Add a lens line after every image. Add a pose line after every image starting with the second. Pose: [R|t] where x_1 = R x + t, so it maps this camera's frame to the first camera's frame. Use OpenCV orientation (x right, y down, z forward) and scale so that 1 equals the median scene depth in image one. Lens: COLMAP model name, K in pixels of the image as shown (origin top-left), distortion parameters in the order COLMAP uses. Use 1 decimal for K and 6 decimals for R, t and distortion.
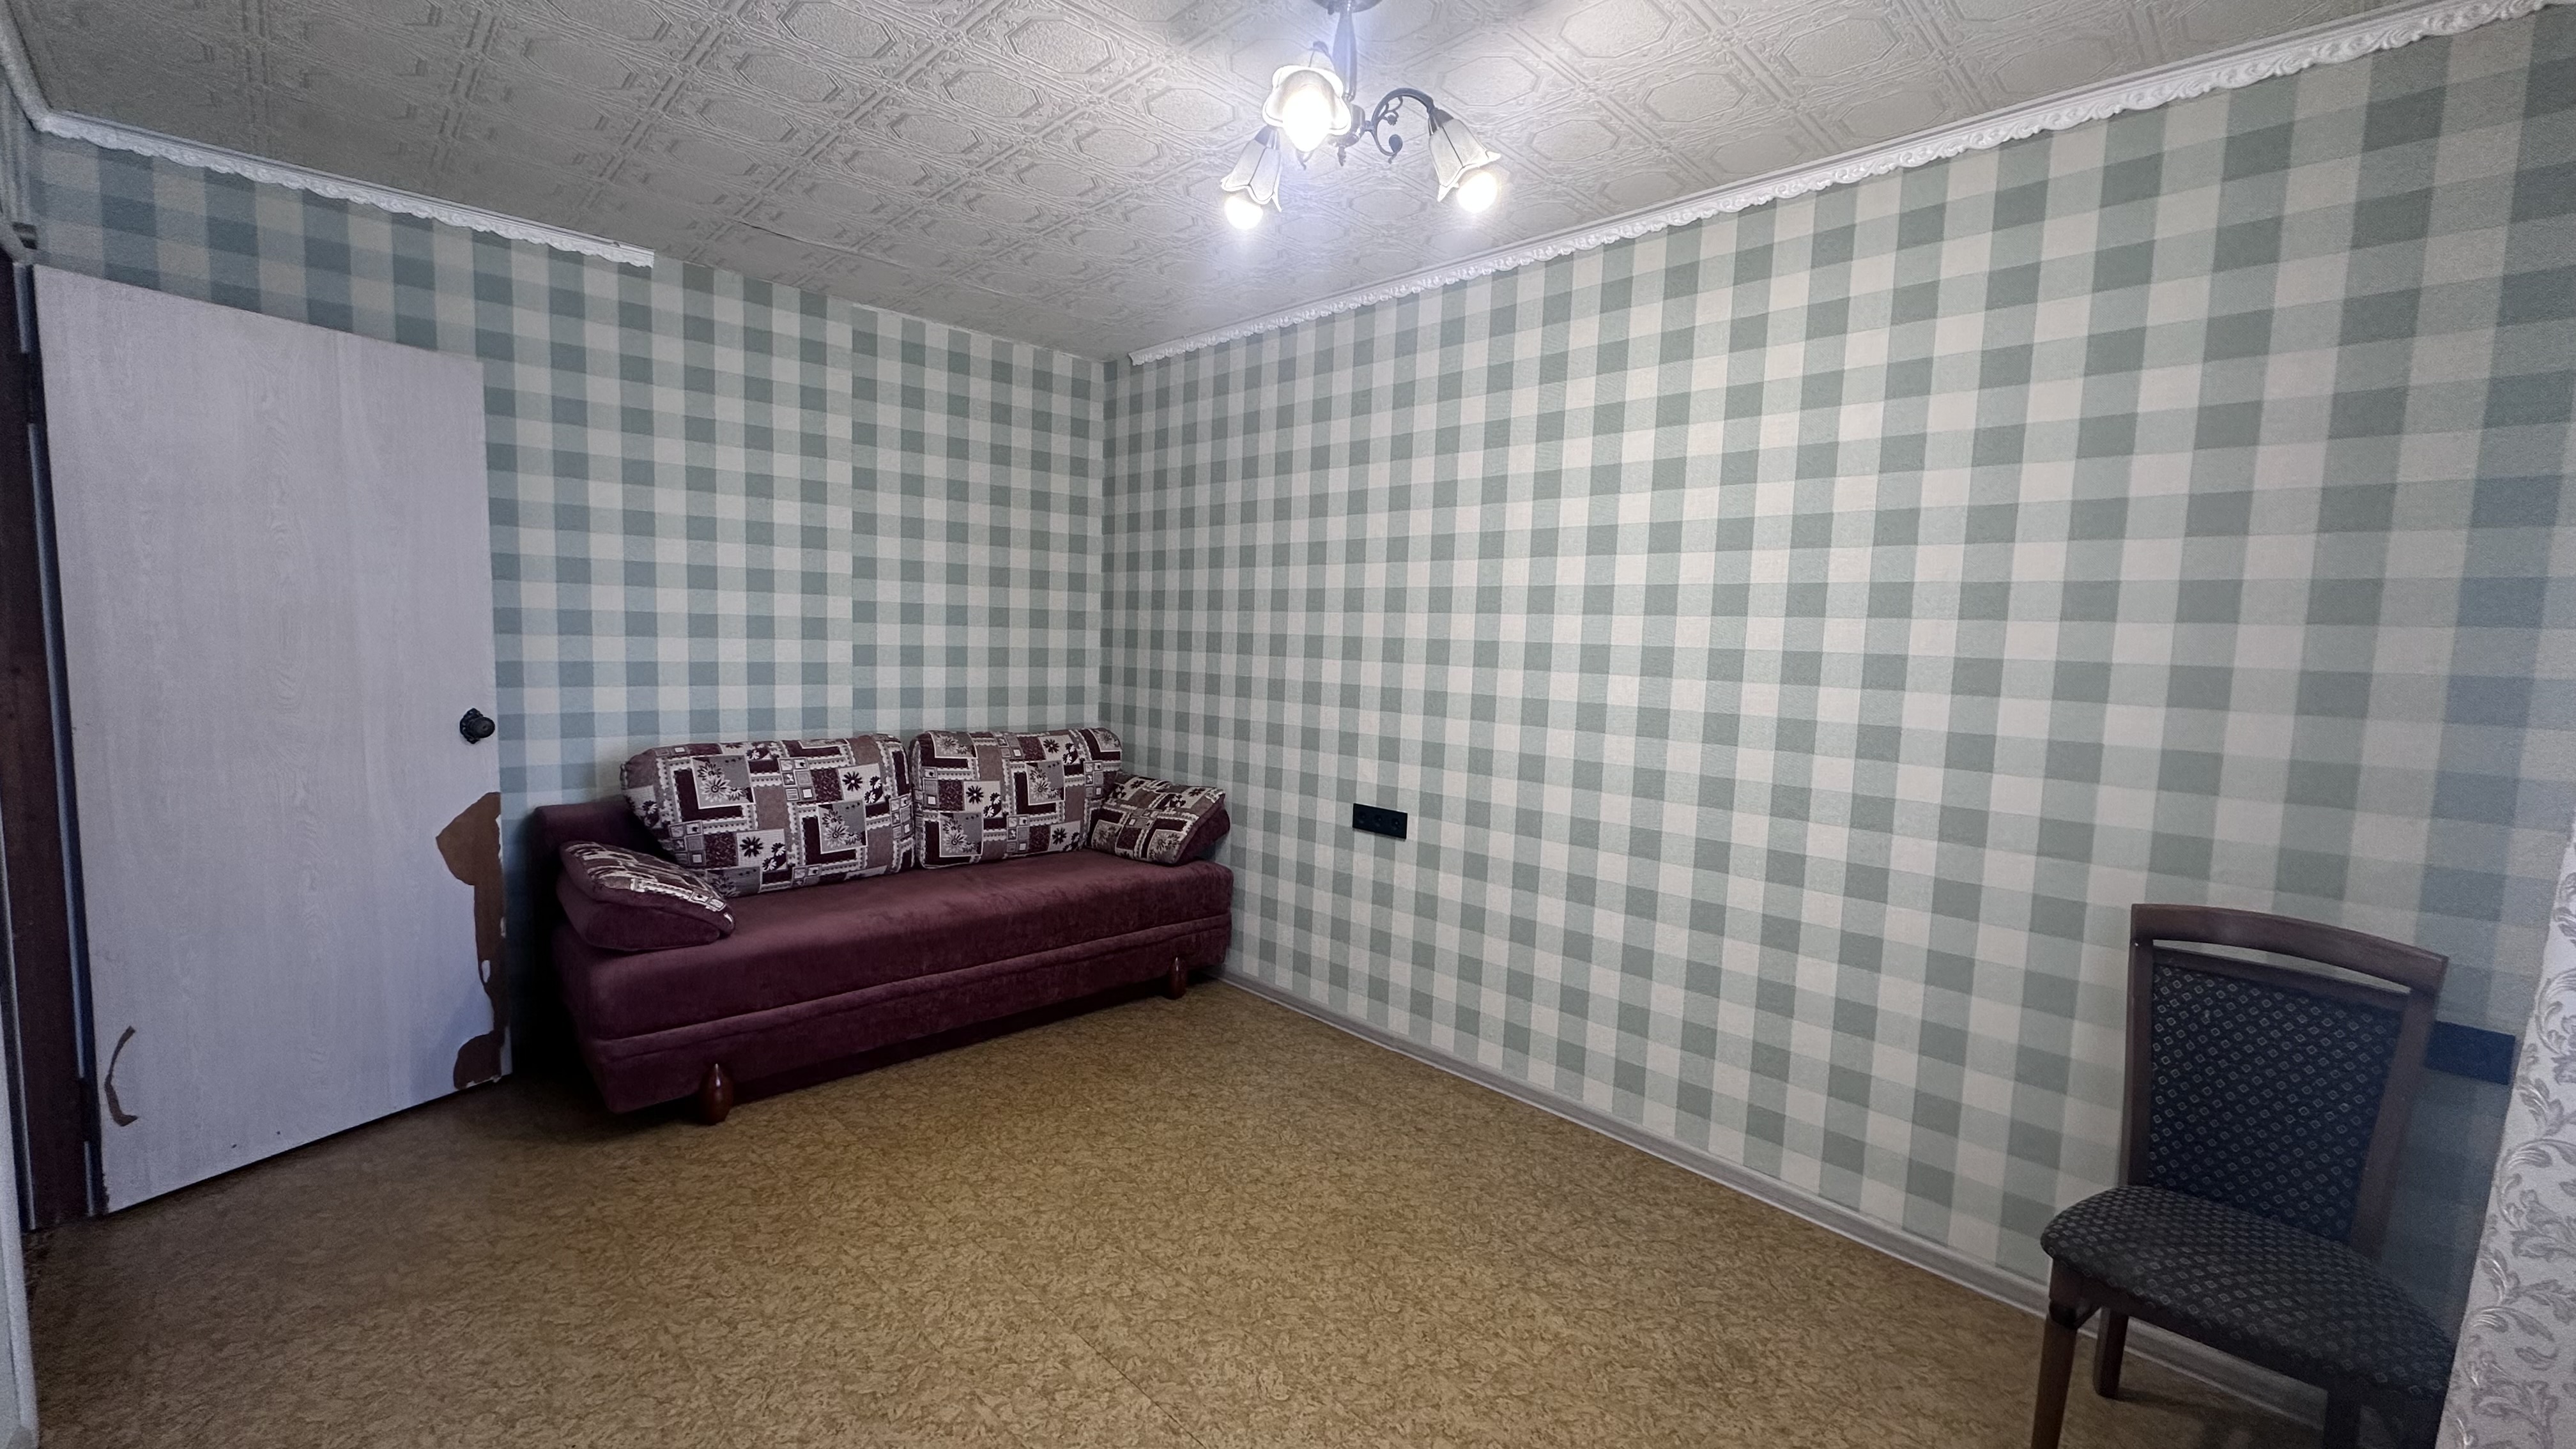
lens RADIAL K [[1024.2, 0, 1287.4], [0, 1024.2, 717.7], [0, 0, 1]] dist [-0.004088, 0.000919]
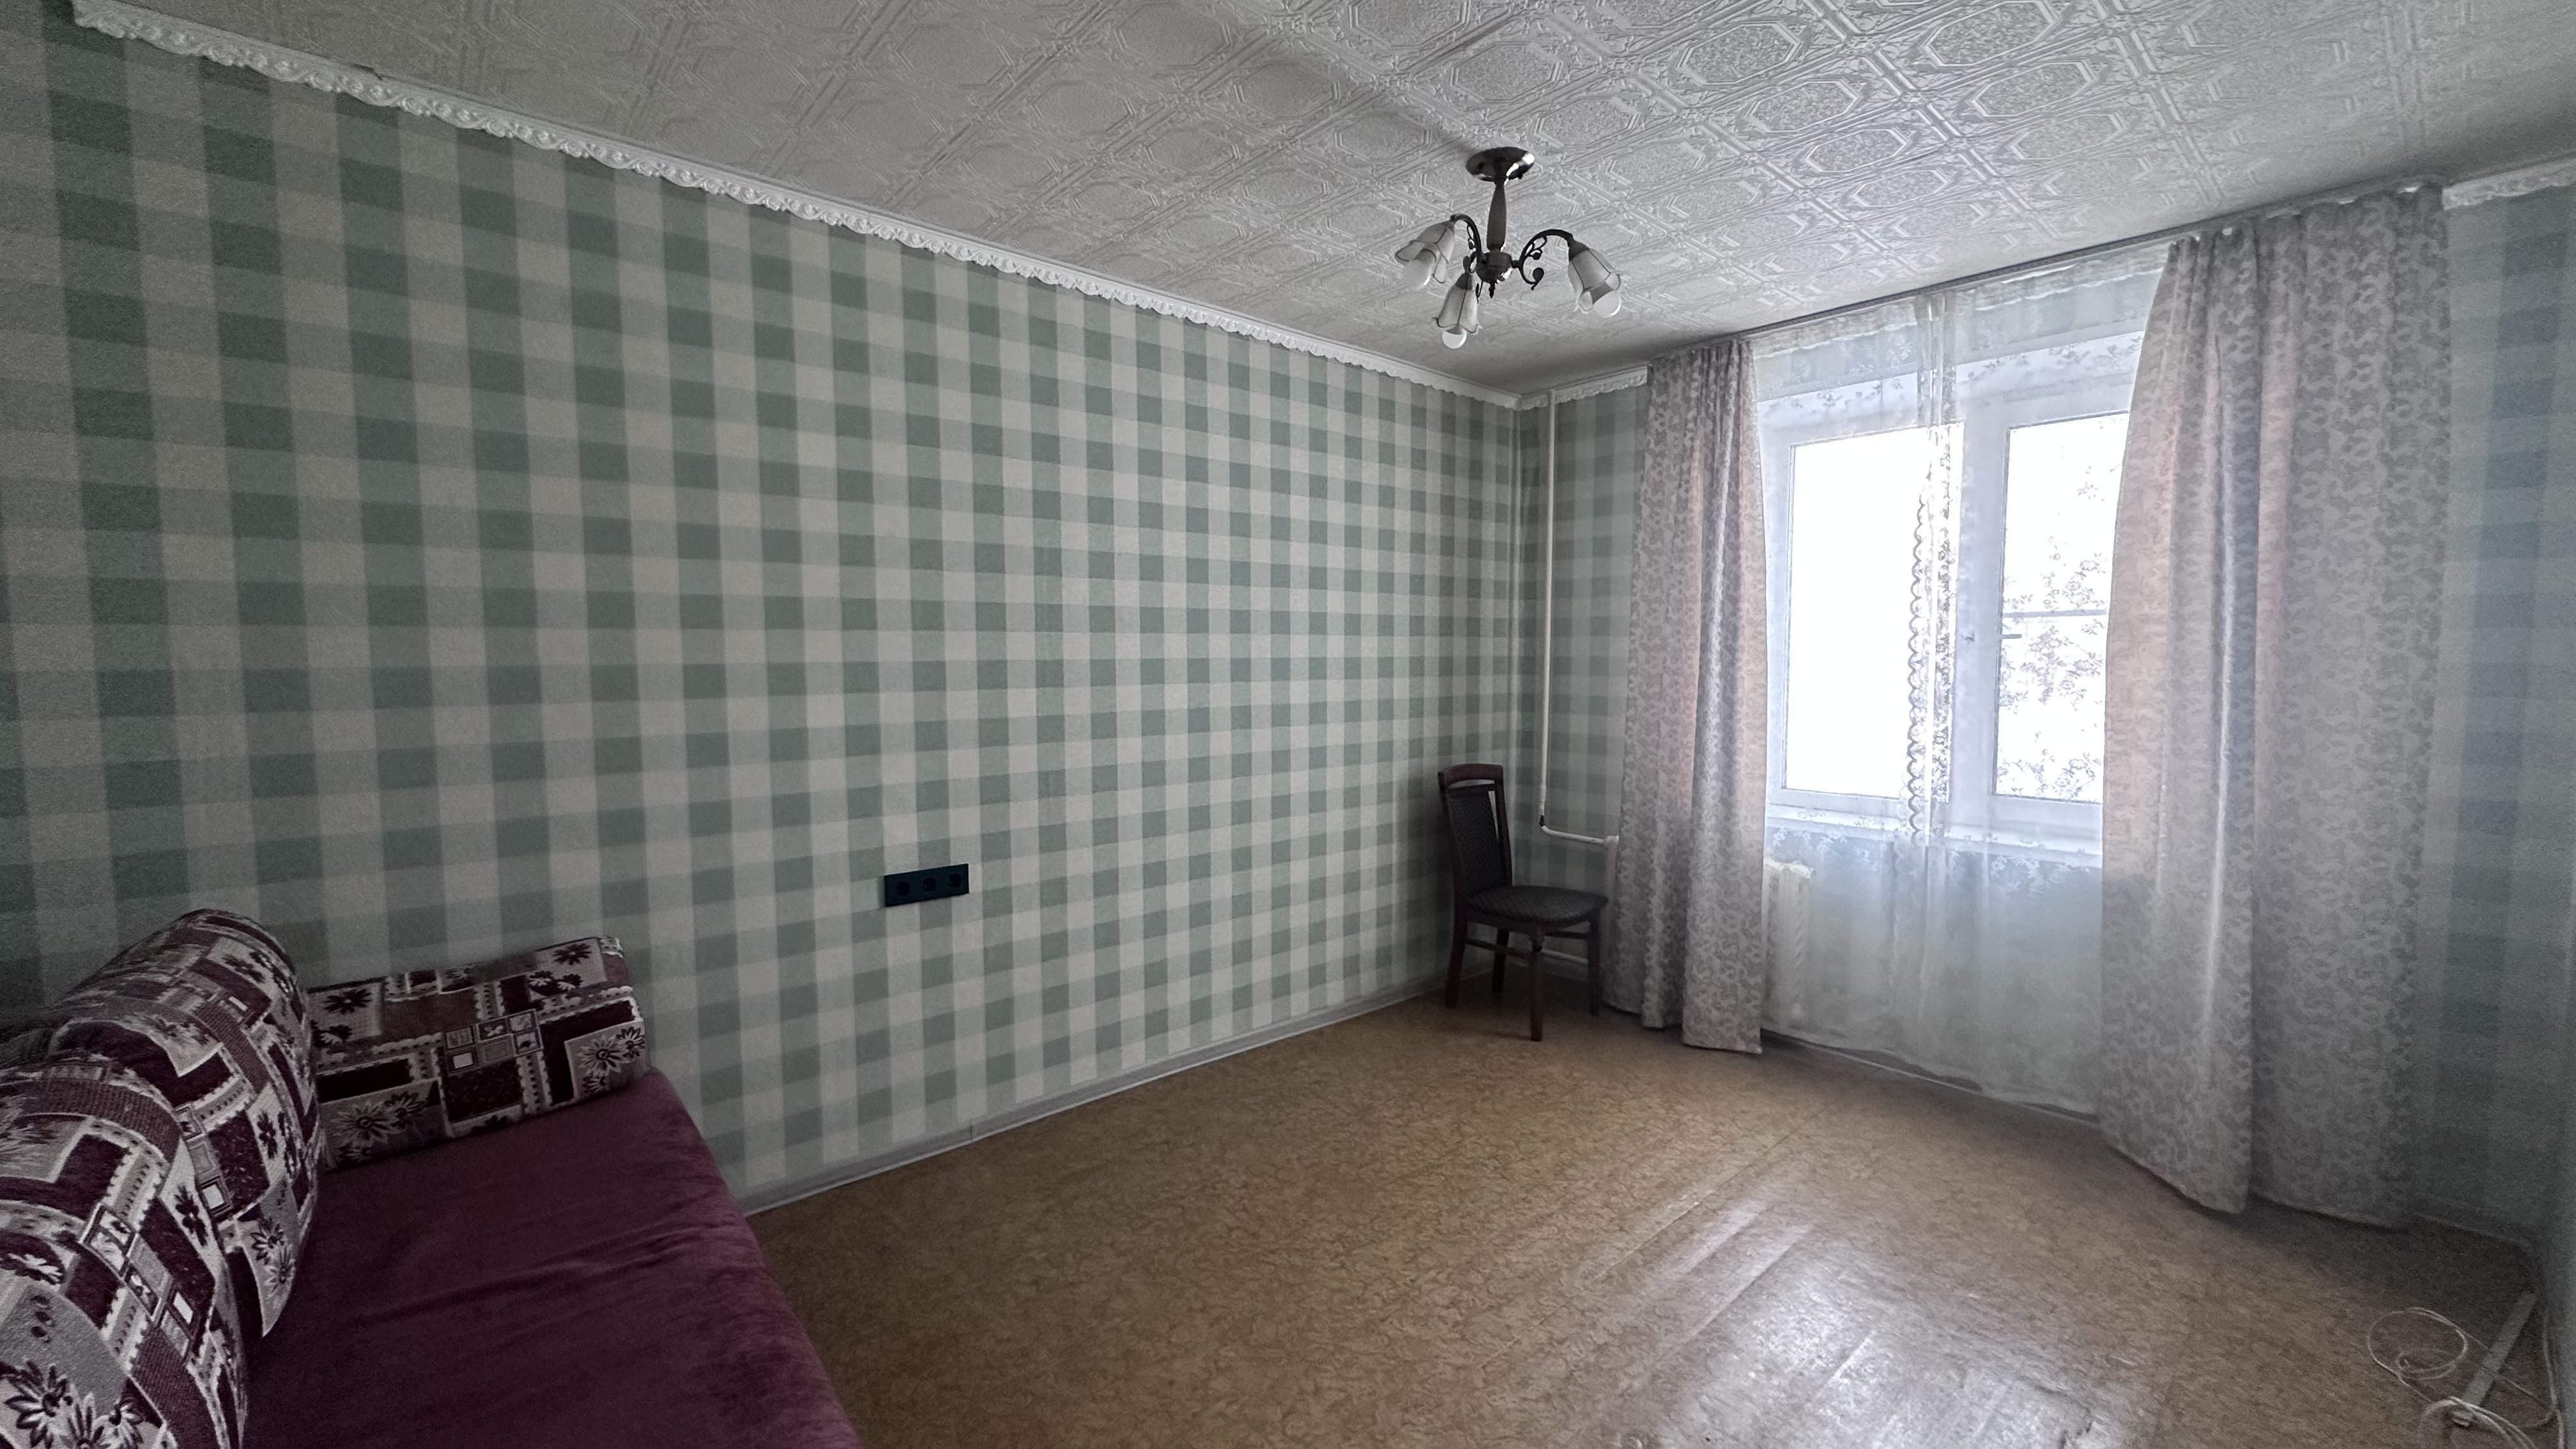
lens RADIAL K [[1024.2, 0, 1289.7], [0, 1024.2, 722.1], [0, 0, 1]] dist [-0.004088, 0.000919]
pose [[0.052591, -0.102685, 0.993323, -0.715349], [0.087550, 0.991343, 0.097845, -0.085650], [-0.994771, 0.081820, 0.061126, 0.672558]]
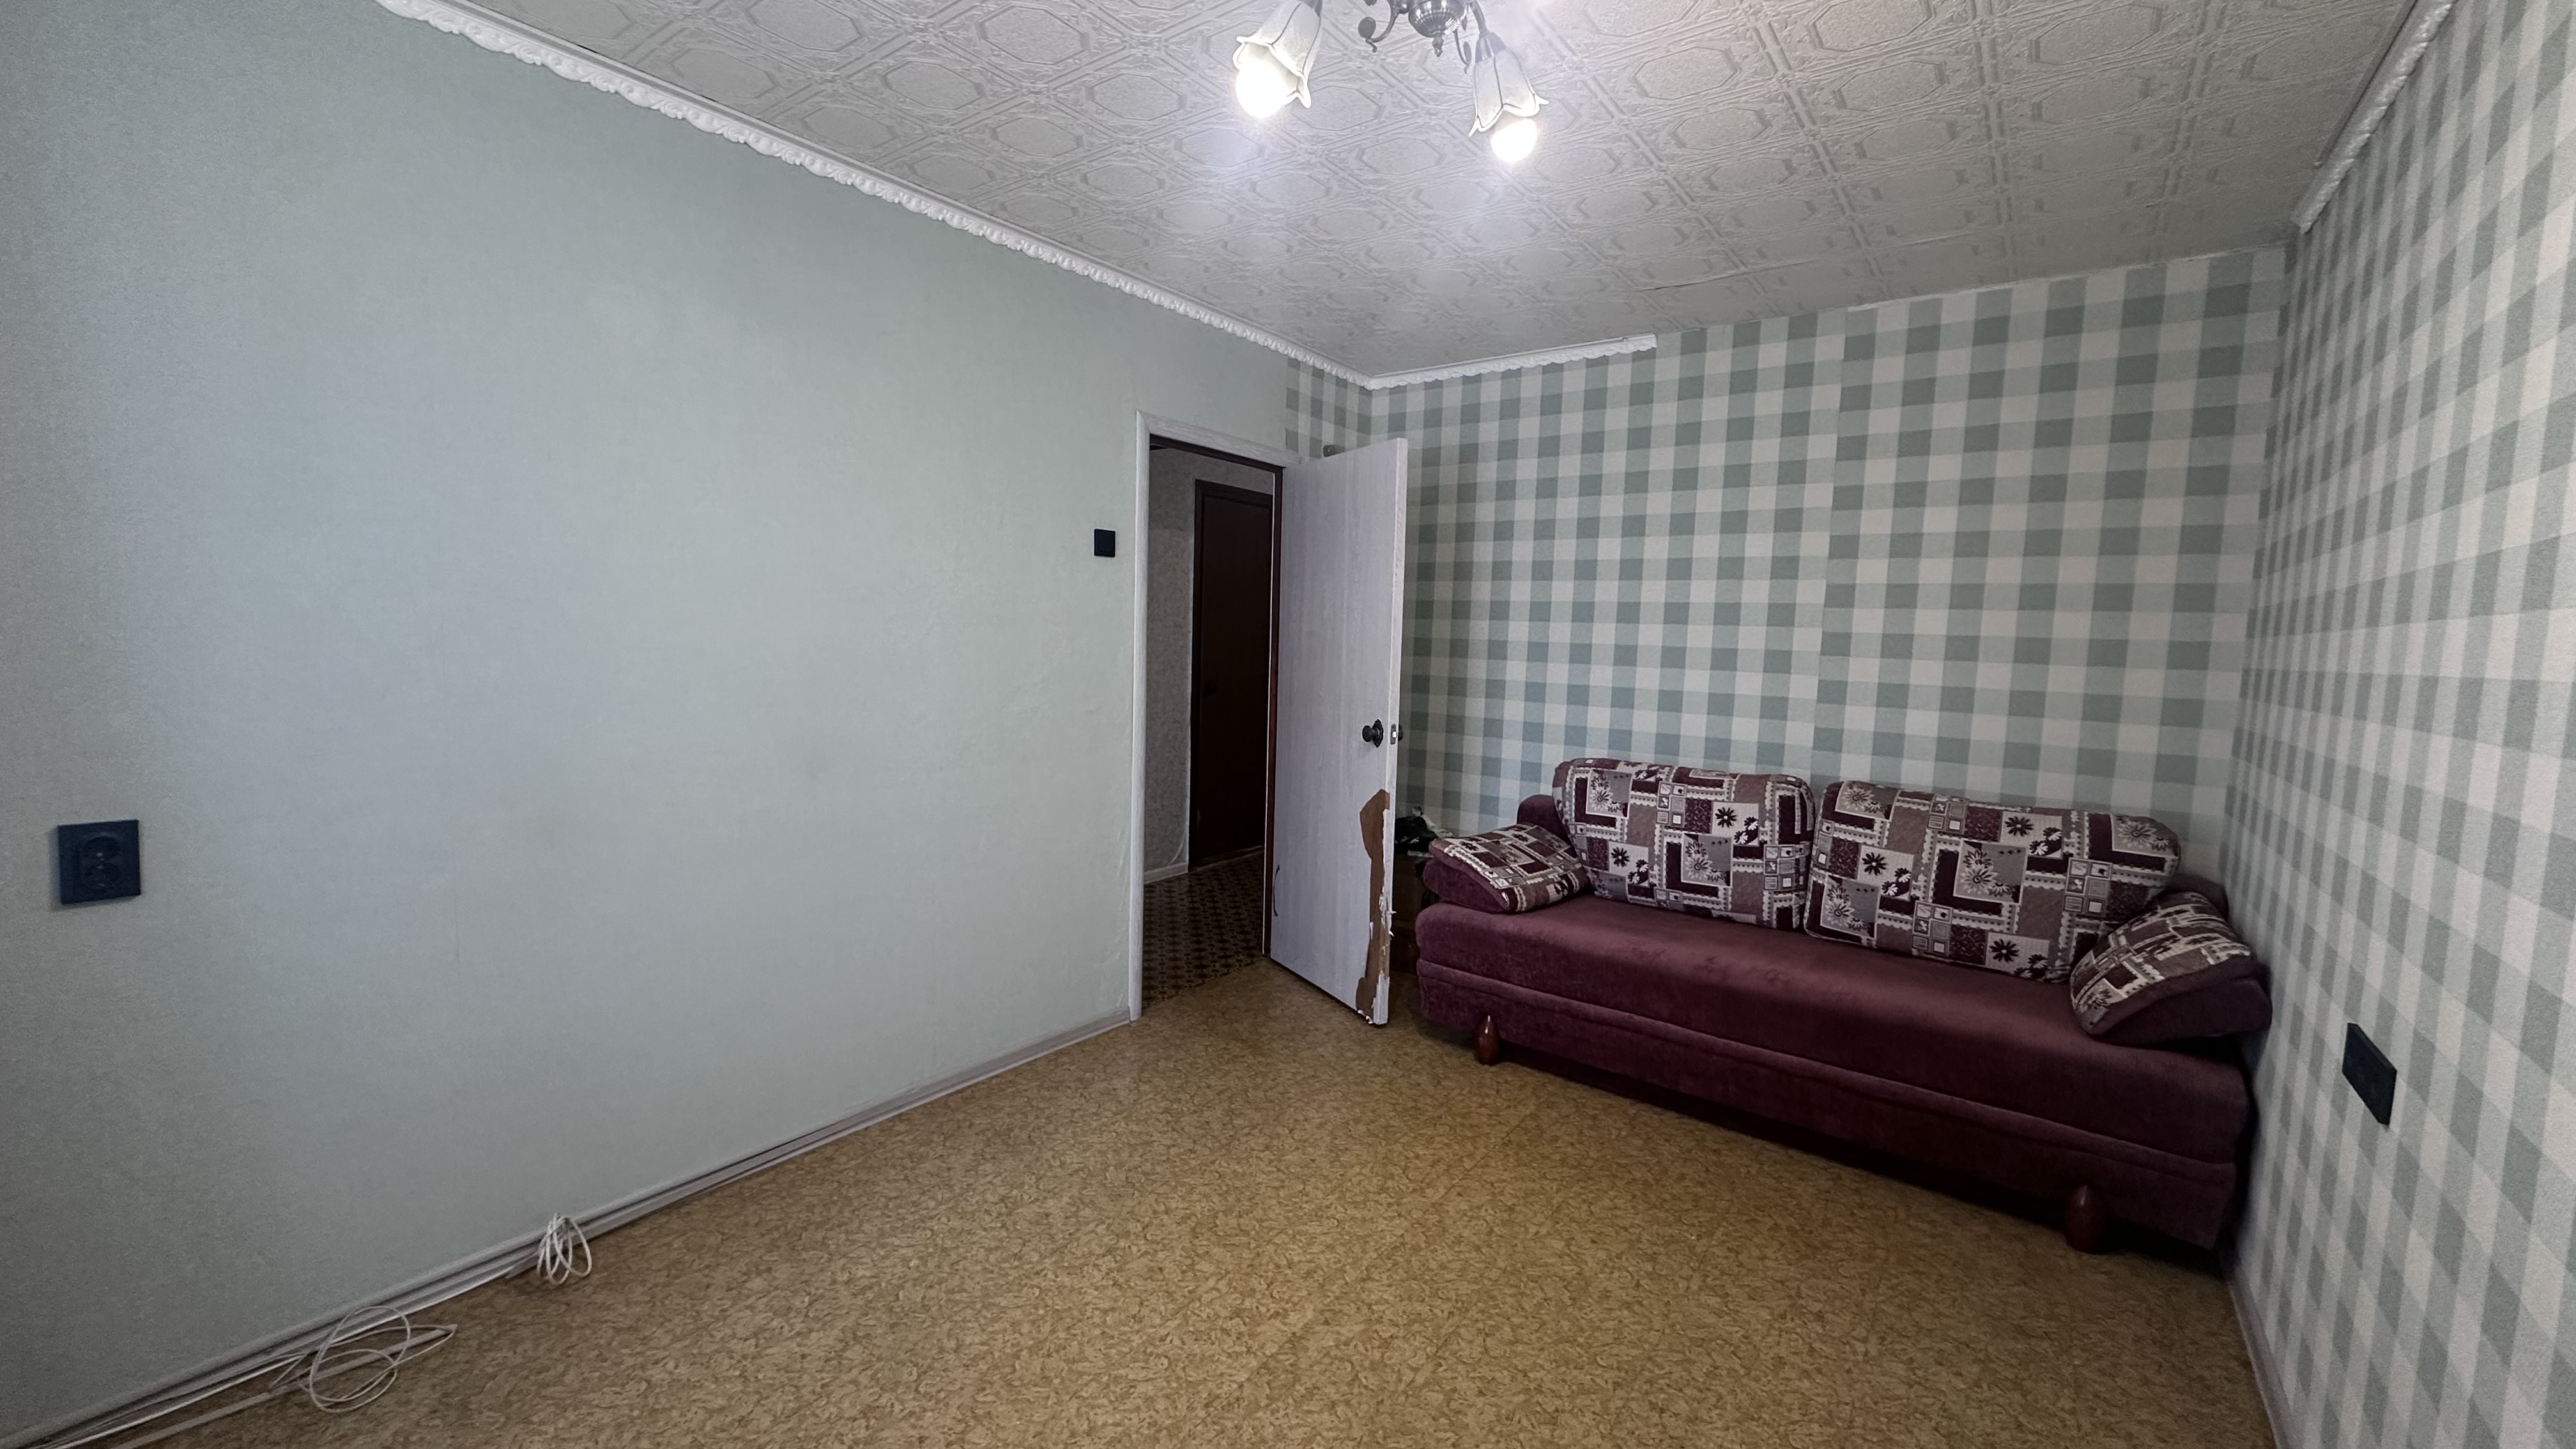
lens RADIAL K [[1024.2, 0, 1287.9], [0, 1024.2, 716.4], [0, 0, 1]] dist [-0.004088, 0.000919]
pose [[0.159873, 0.053223, -0.985702, 0.471729], [-0.110498, 0.993235, 0.035708, -0.021747], [0.980934, 0.103209, 0.164673, 0.443960]]
